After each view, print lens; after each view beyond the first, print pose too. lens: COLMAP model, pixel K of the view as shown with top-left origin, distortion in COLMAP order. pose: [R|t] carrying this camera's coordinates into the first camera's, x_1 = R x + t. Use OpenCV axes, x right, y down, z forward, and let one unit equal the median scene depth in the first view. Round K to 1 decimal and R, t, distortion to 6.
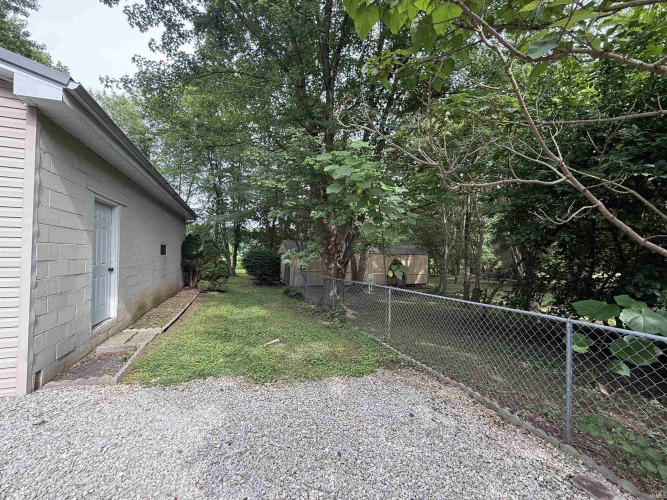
lens RADIAL K [[263.6, 0, 332.7], [0, 263.6, 249.6], [0, 0, 1]] dist [-0.000941, 0.000197]
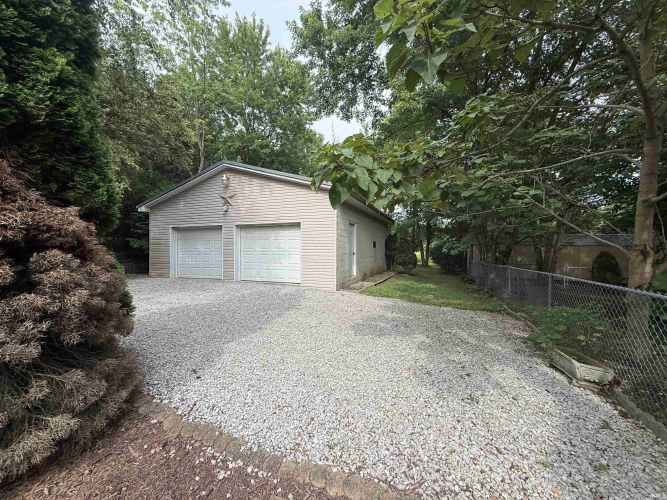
lens RADIAL K [[263.6, 0, 332.7], [0, 263.6, 249.6], [0, 0, 1]] dist [-0.000941, 0.000197]
pose [[0.742645, -0.005377, -0.669664, 0.271038], [0.016901, 0.999800, 0.010716, 0.009793], [0.669472, -0.019276, 0.742587, -0.407764]]
